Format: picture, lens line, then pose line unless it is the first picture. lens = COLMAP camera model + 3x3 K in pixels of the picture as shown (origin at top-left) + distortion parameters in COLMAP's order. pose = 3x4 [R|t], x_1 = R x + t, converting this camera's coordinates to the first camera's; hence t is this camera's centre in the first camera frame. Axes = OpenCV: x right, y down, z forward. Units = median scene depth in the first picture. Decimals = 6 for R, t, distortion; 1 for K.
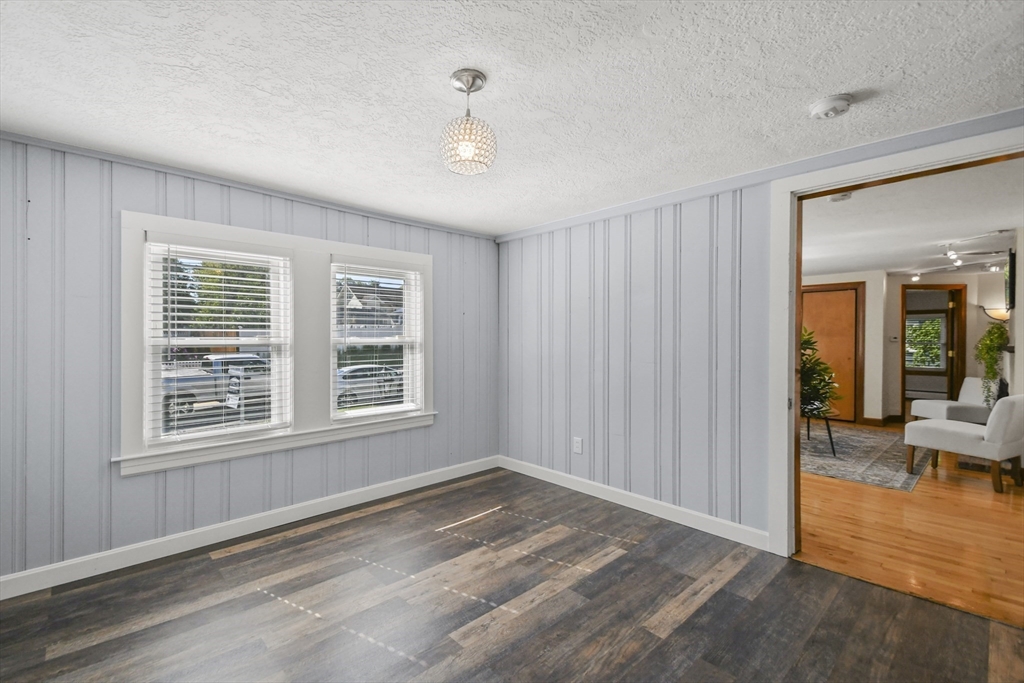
lens RADIAL K [[453.3, 0, 492.5], [0, 453.3, 344.0], [0, 0, 1]] dist [0.018942, -0.008797]
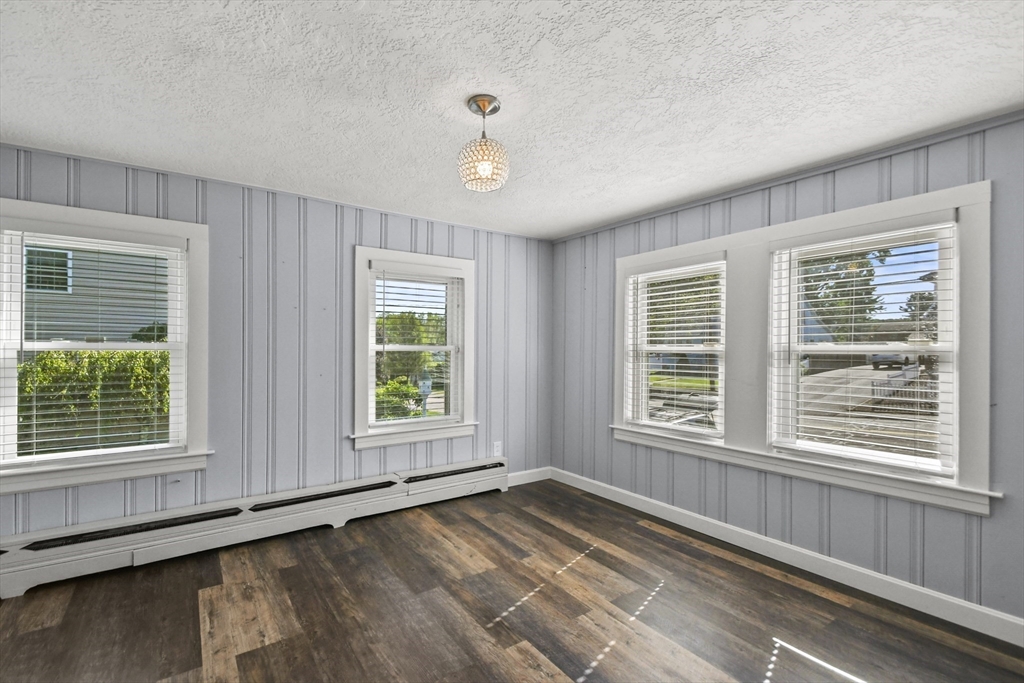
lens RADIAL K [[453.3, 0, 493.7], [0, 453.3, 344.8], [0, 0, 1]] dist [0.018942, -0.008797]
pose [[-0.148745, -0.005525, -0.988860, 0.621411], [-0.015125, 0.999880, -0.003311, -0.003369], [0.988760, 0.014464, -0.148810, 0.734385]]
